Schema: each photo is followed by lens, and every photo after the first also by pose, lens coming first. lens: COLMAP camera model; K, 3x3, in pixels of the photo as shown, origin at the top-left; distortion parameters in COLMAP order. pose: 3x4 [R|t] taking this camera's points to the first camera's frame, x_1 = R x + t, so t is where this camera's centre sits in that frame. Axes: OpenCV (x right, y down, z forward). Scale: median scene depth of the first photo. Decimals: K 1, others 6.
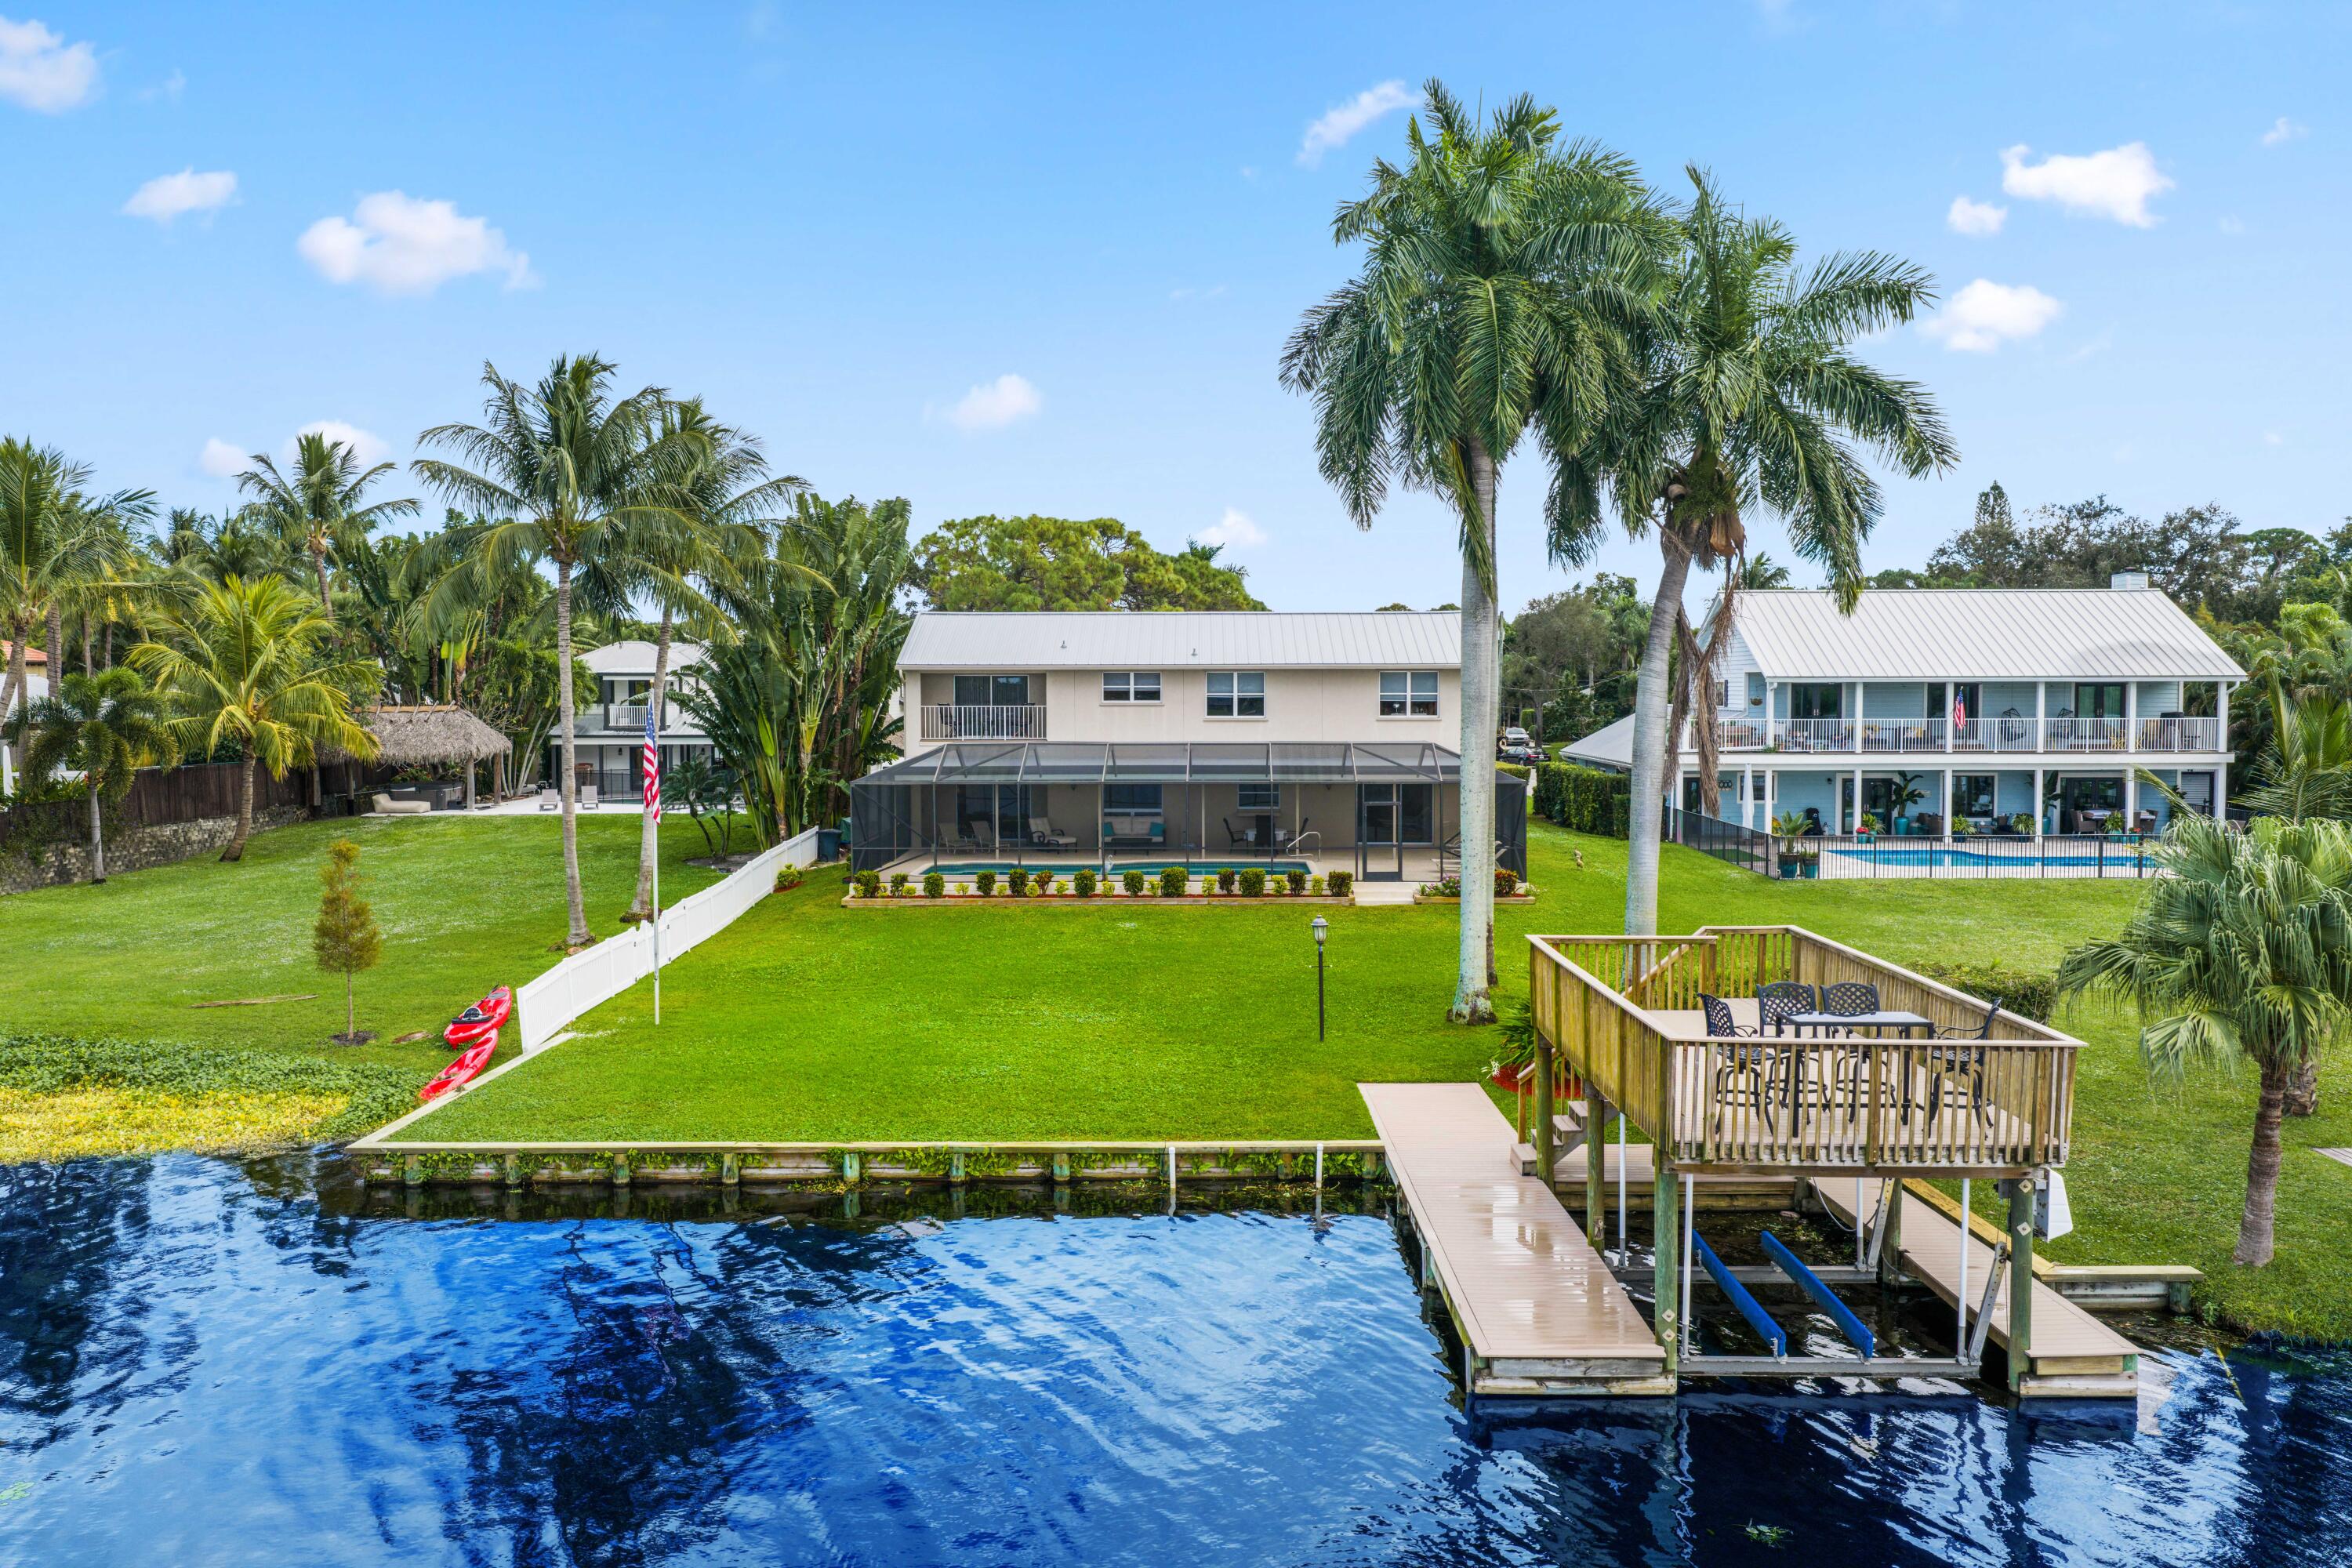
lens RADIAL K [[1932.7, 0, 1180.7], [0, 1932.7, 796.6], [0, 0, 1]] dist [0.002163, -0.003274]
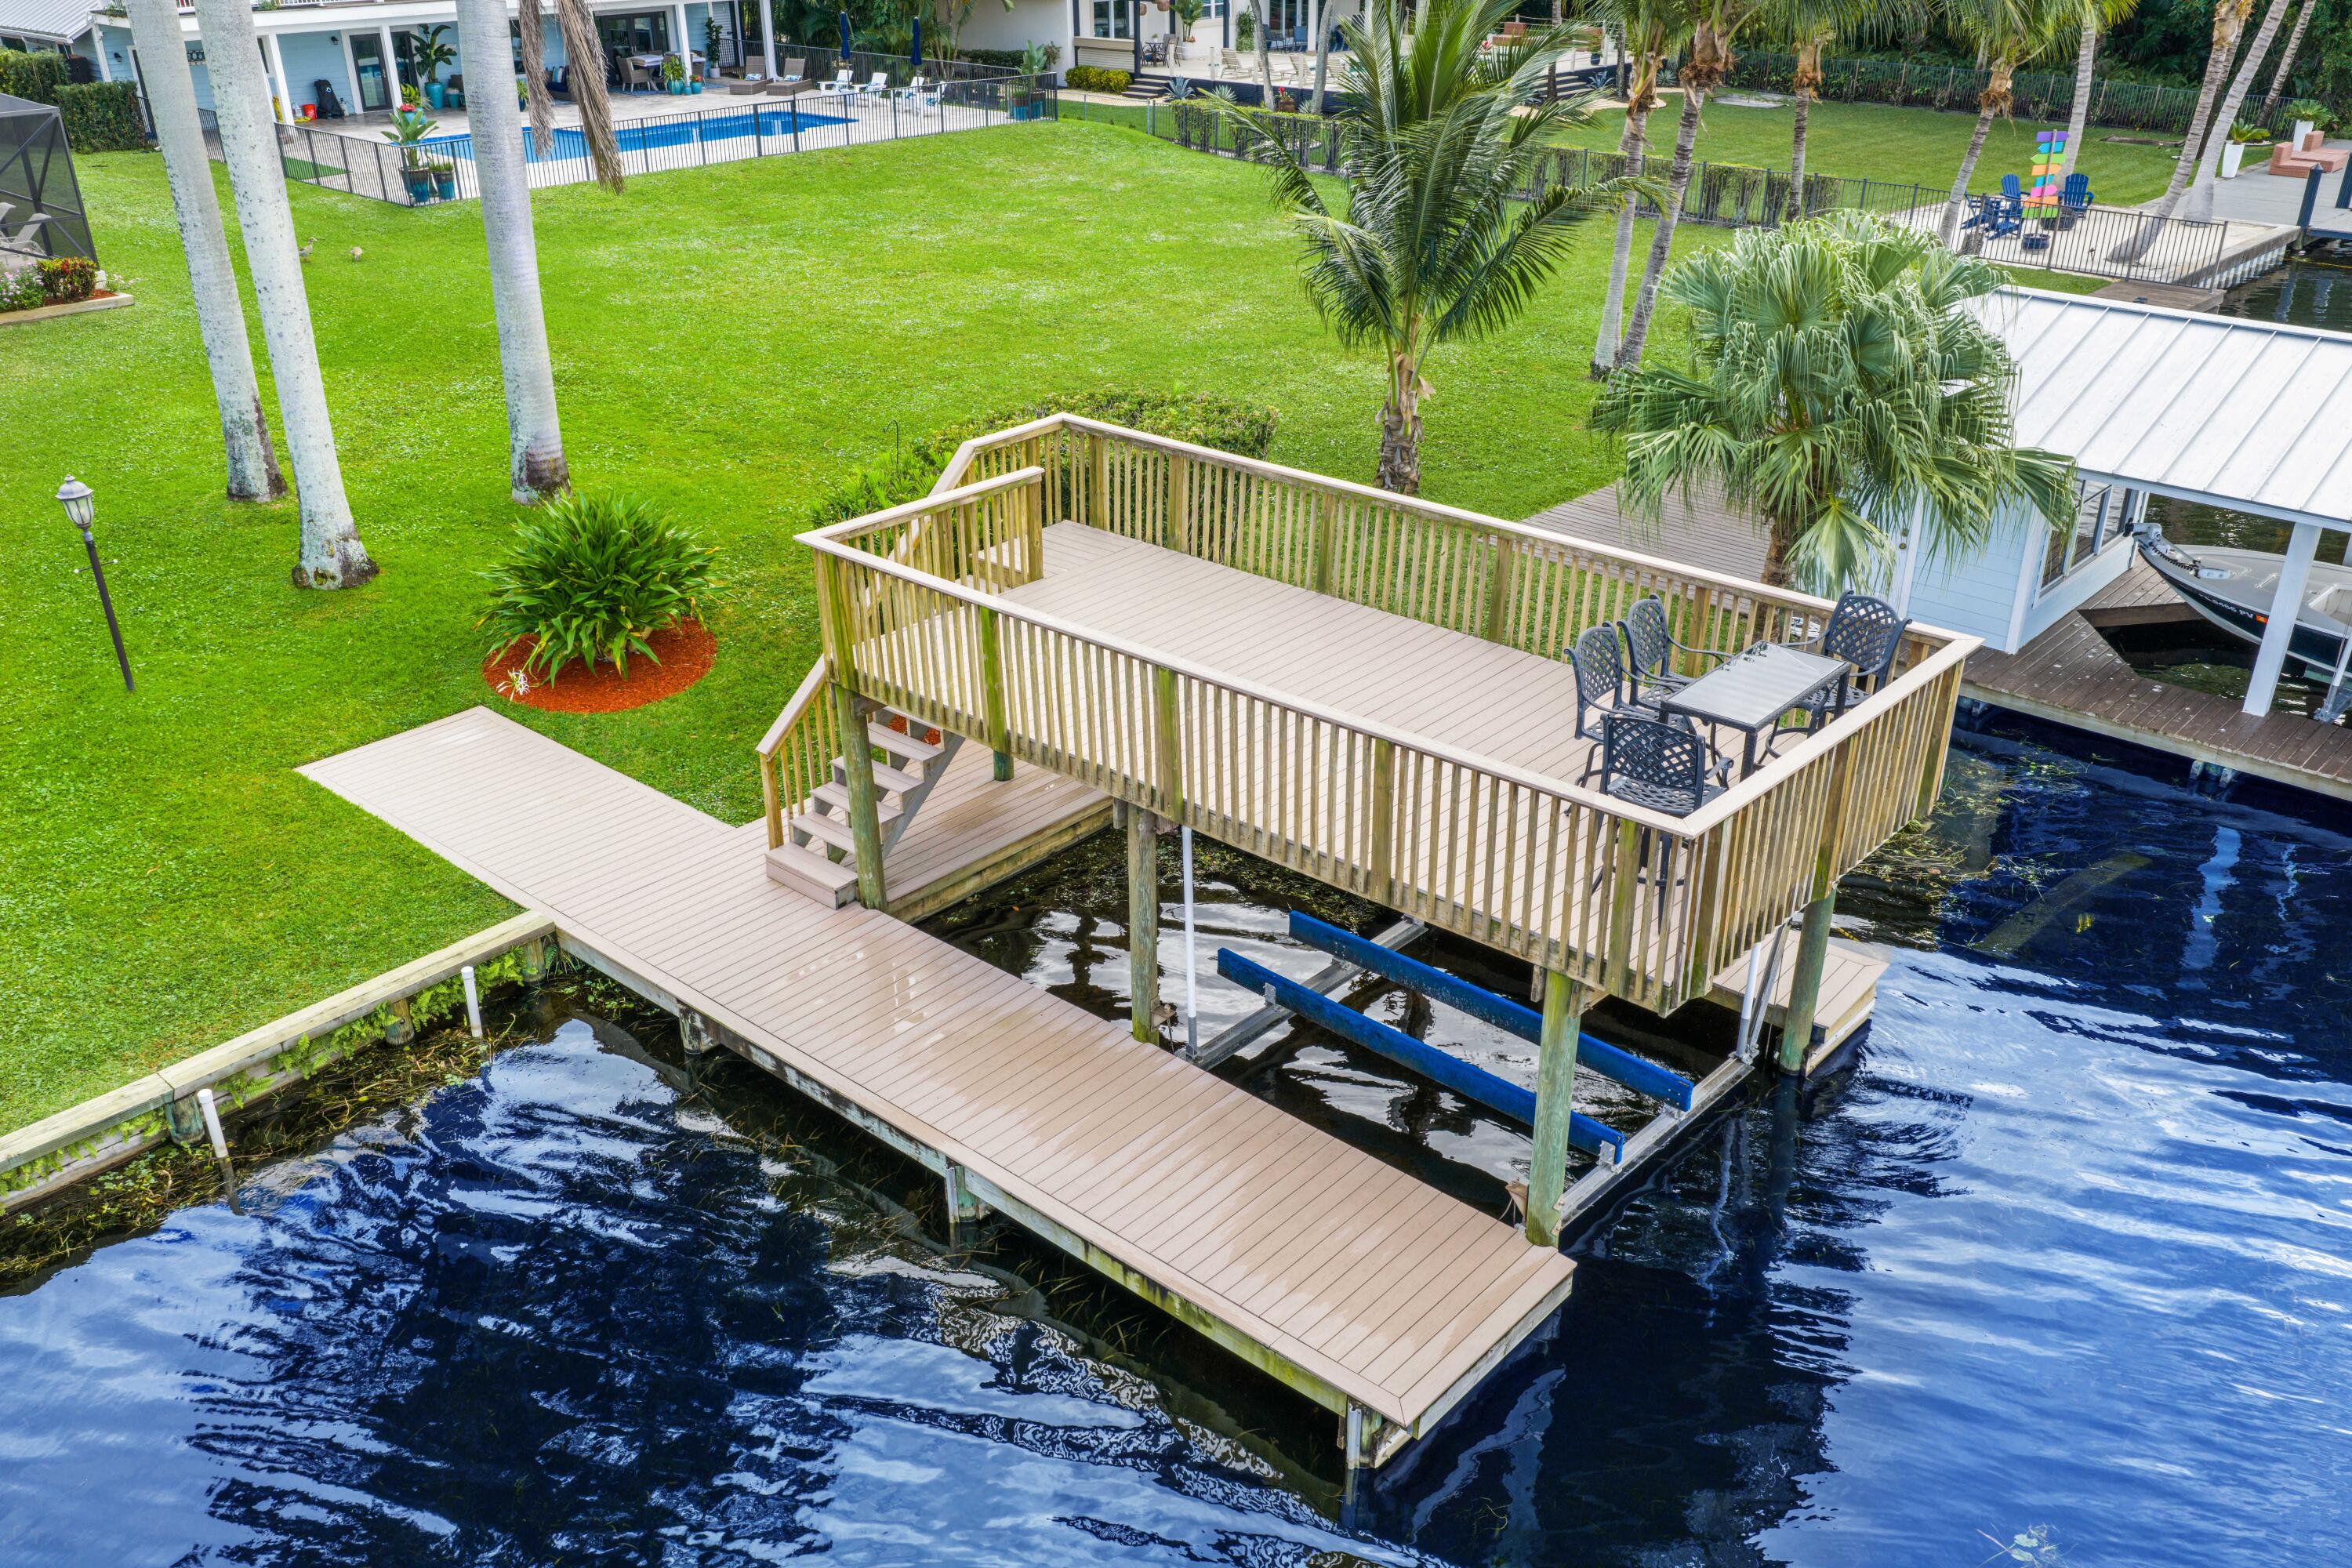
lens RADIAL K [[1932.7, 0, 1180.7], [0, 1932.7, 796.6], [0, 0, 1]] dist [0.002163, -0.003274]
pose [[0.662954, -0.335325, 0.669365, -0.116294], [0.048326, 0.911386, 0.408705, -0.065062], [-0.747099, -0.238605, 0.620412, 0.404369]]
